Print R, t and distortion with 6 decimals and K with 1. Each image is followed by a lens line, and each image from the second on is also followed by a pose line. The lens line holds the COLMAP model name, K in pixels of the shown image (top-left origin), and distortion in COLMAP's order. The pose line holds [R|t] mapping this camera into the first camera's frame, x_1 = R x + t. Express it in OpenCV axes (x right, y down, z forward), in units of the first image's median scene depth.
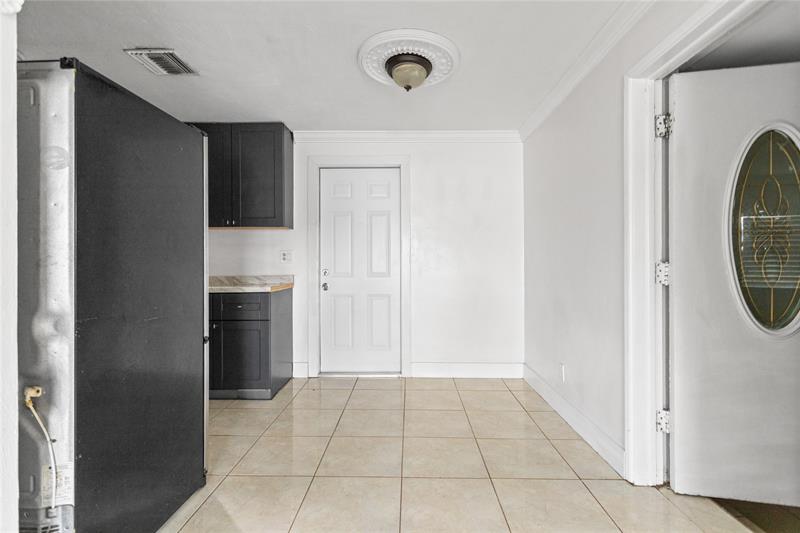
lens RADIAL K [[385.8, 0, 401.0], [0, 385.8, 259.1], [0, 0, 1]] dist [0.006677, -0.000836]
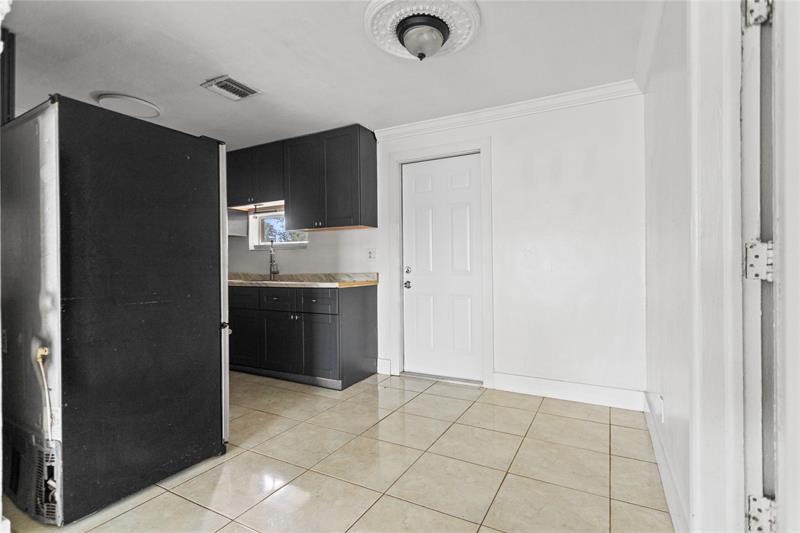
lens RADIAL K [[385.8, 0, 399.1], [0, 385.8, 265.7], [0, 0, 1]] dist [0.006677, -0.000836]
pose [[0.886671, -0.007929, -0.462333, 0.247566], [0.011842, 0.999914, 0.005562, 0.018488], [0.462250, -0.010407, 0.886689, 0.126340]]
